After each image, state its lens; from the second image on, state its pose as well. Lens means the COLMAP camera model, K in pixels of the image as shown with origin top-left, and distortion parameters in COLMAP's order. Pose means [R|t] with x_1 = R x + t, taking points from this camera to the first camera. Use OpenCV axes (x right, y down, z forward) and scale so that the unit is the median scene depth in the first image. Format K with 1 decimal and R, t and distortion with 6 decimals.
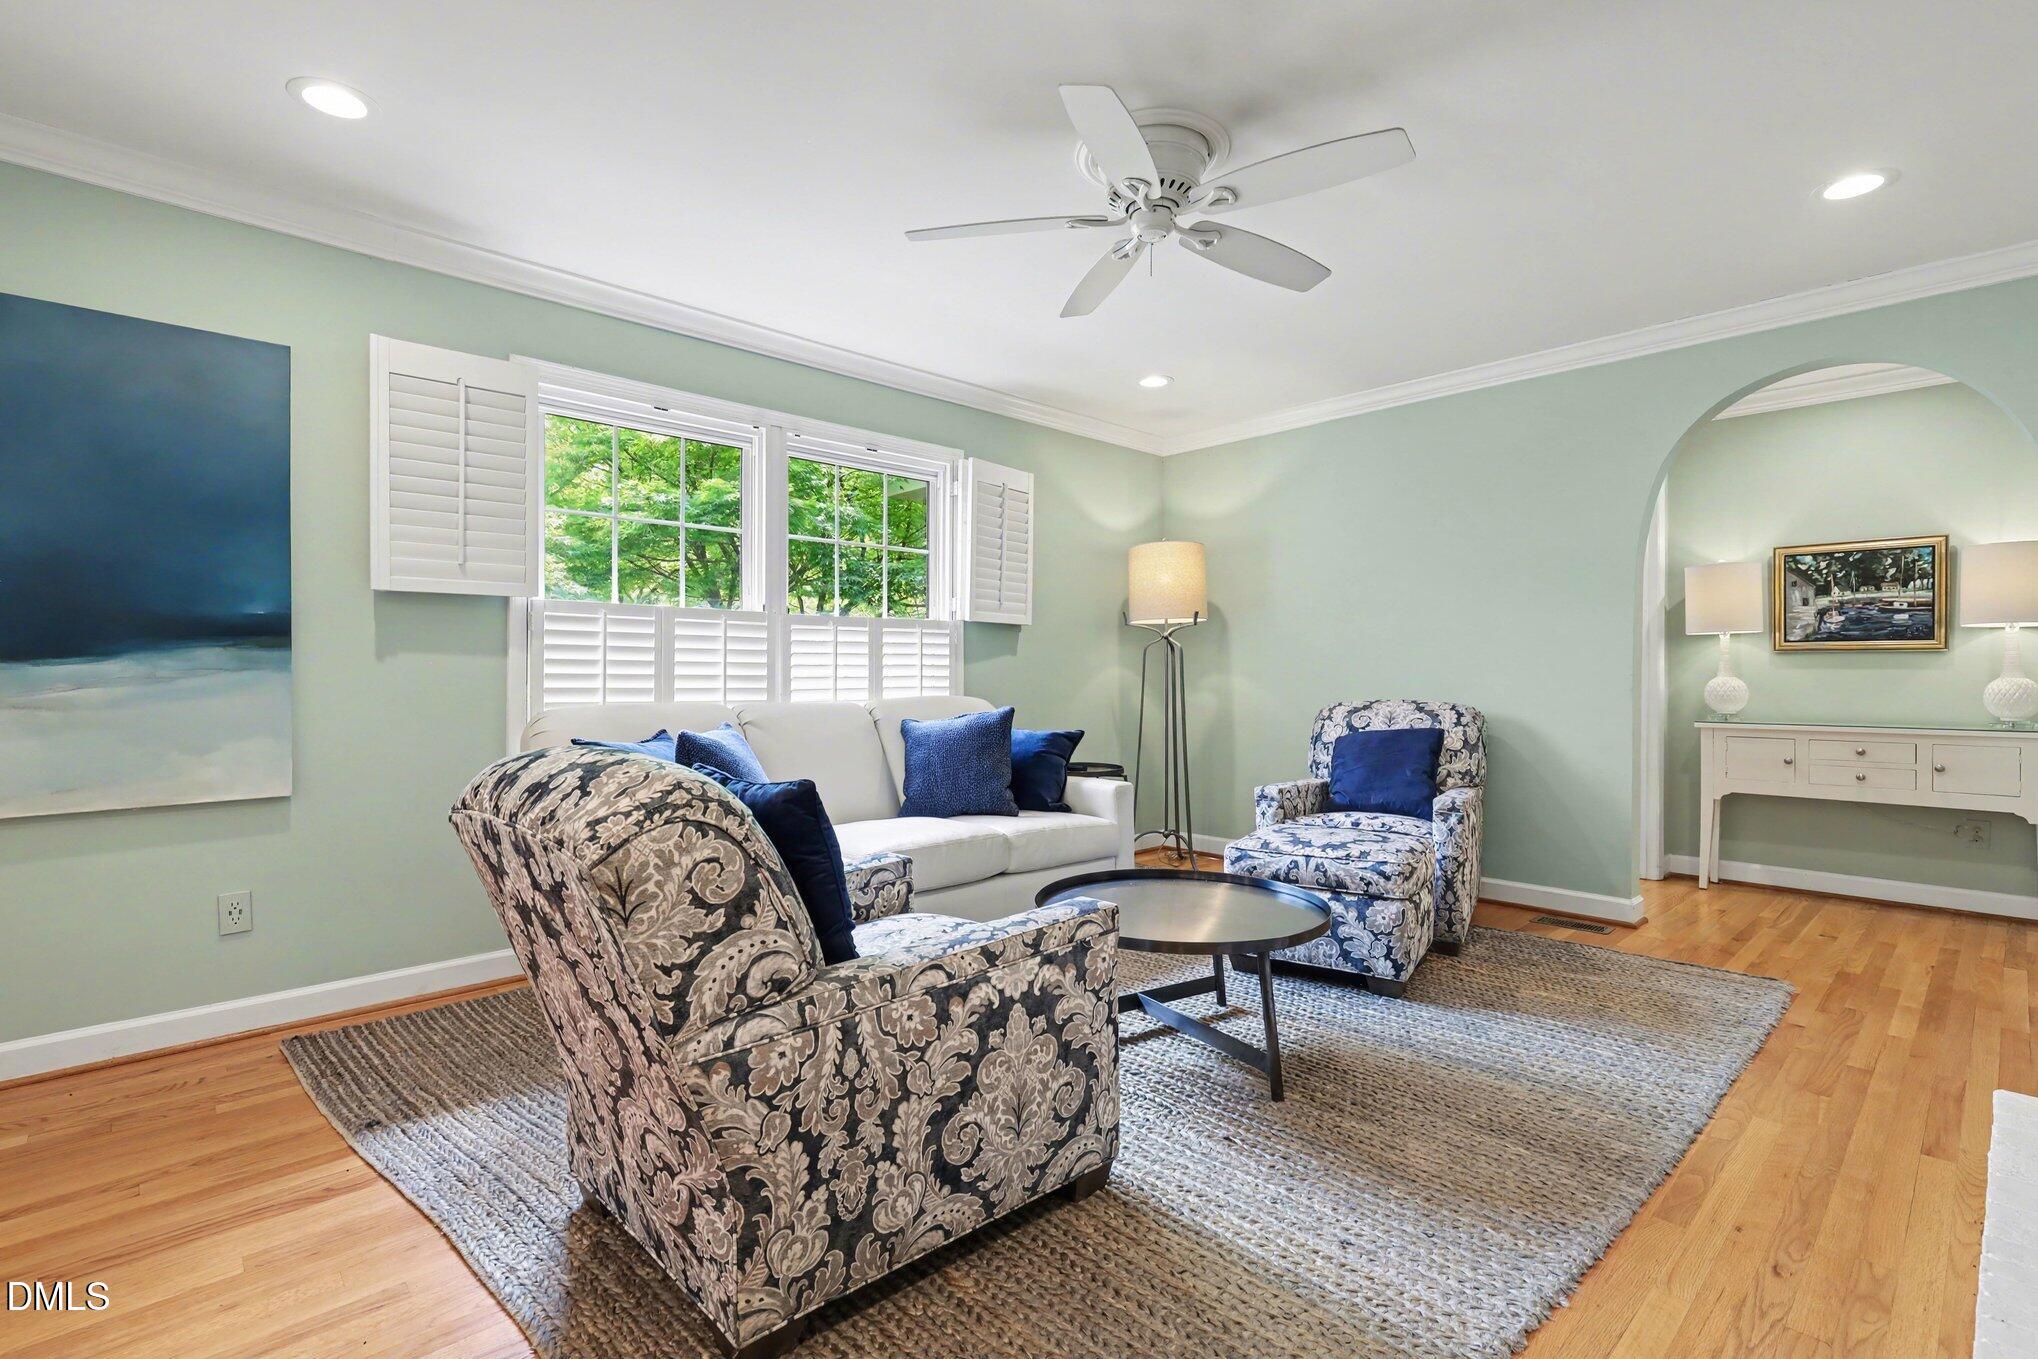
lens RADIAL K [[937.2, 0, 1011.9], [0, 937.2, 665.6], [0, 0, 1]] dist [0.002517, 0.000418]
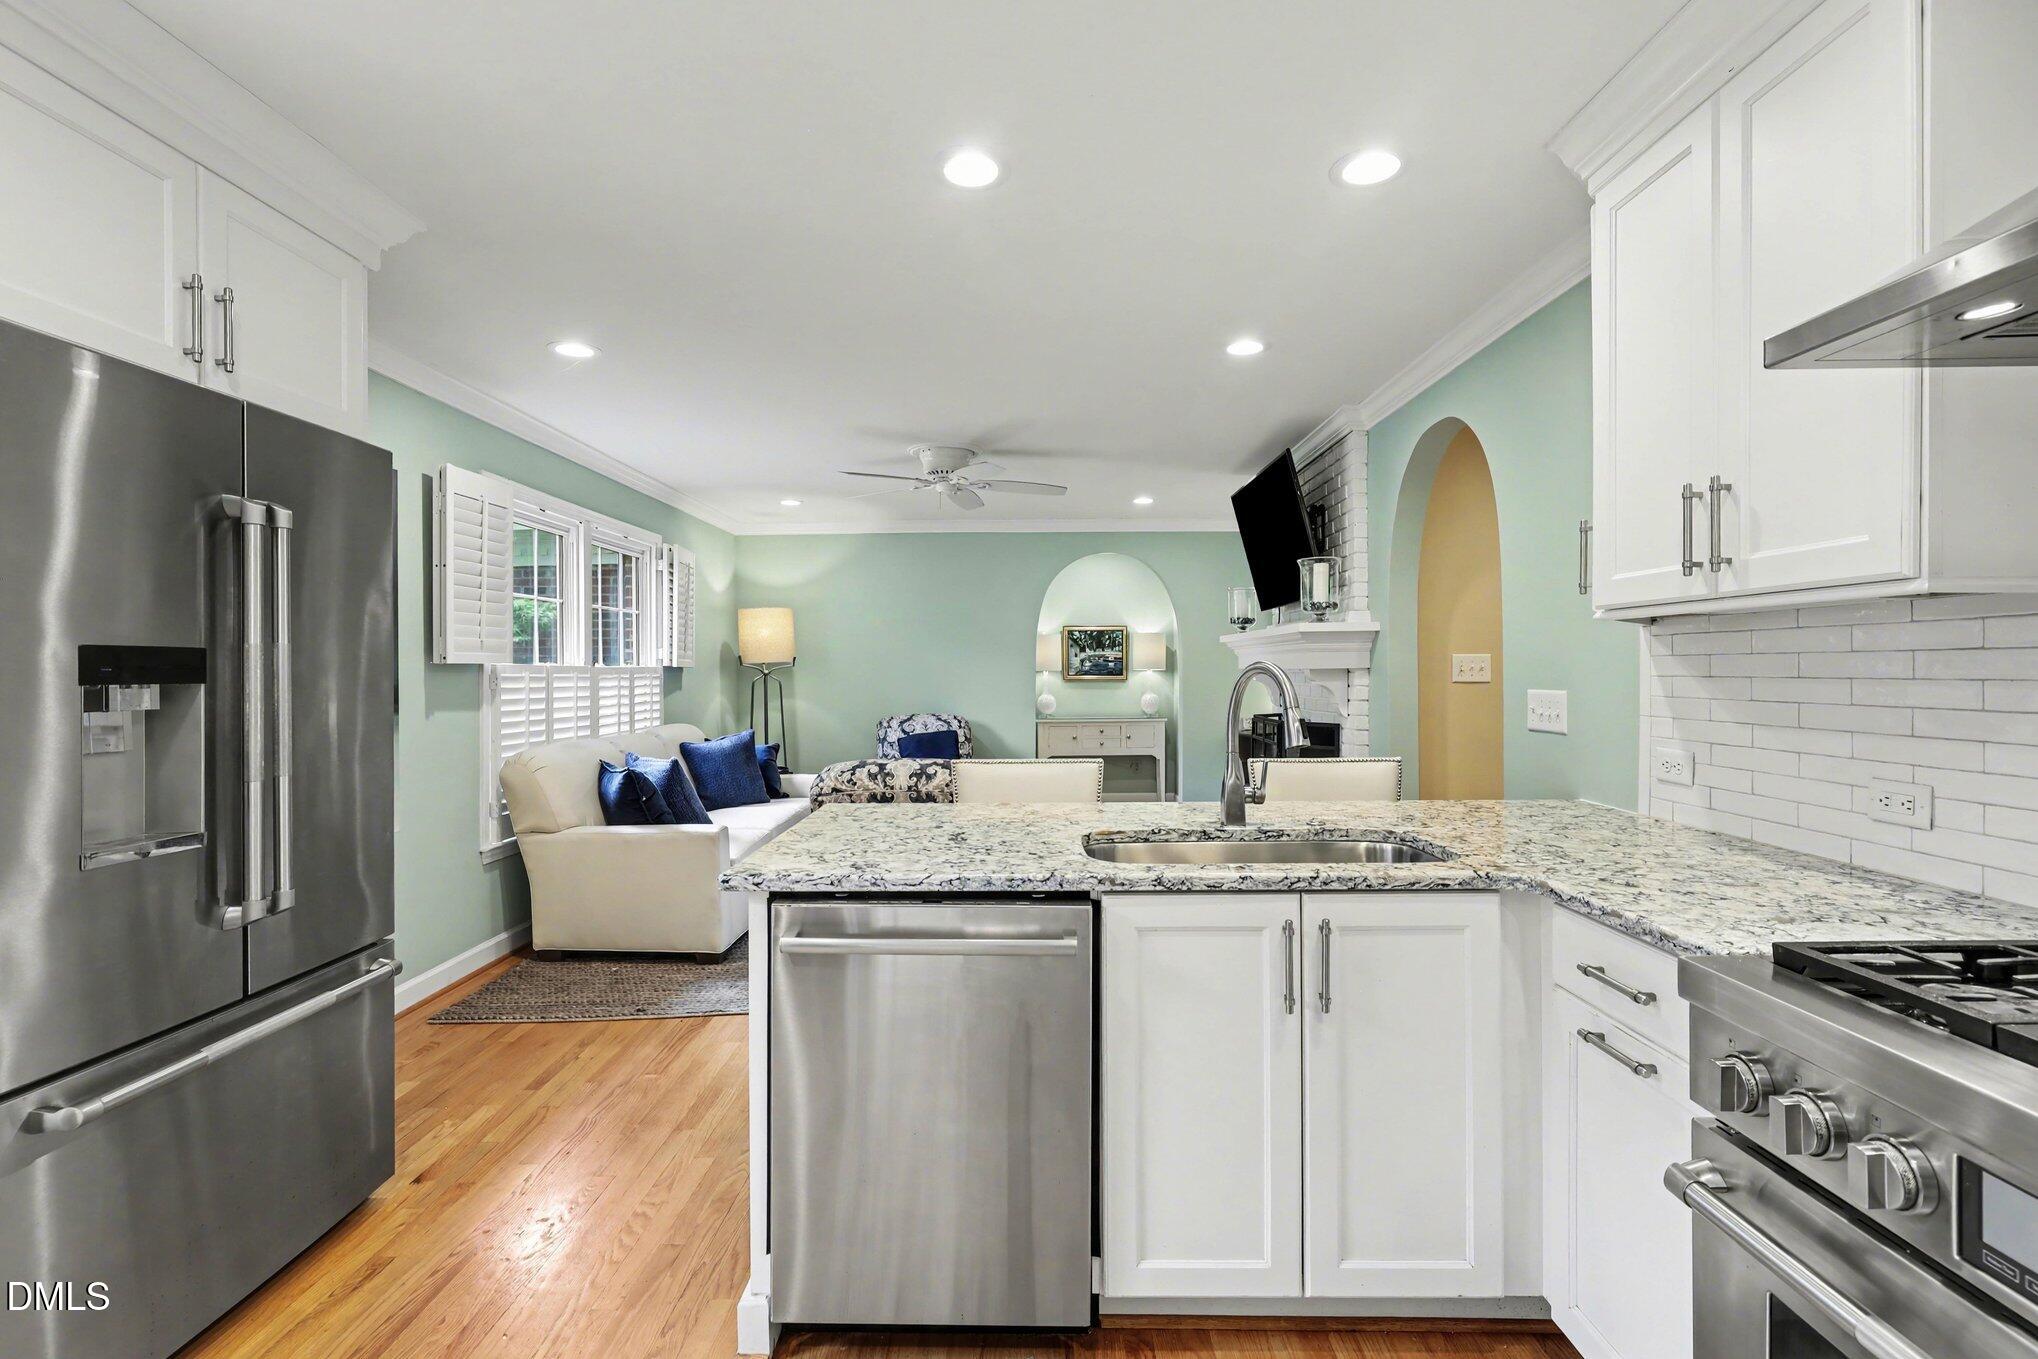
lens RADIAL K [[964.8, 0, 1022.1], [0, 964.8, 675.1], [0, 0, 1]] dist [-0.002313, -0.000294]
pose [[0.686553, -0.008611, 0.727028, -0.710462], [-0.000327, 0.999926, 0.012153, -0.053145], [-0.727079, -0.008581, 0.686500, -0.300179]]
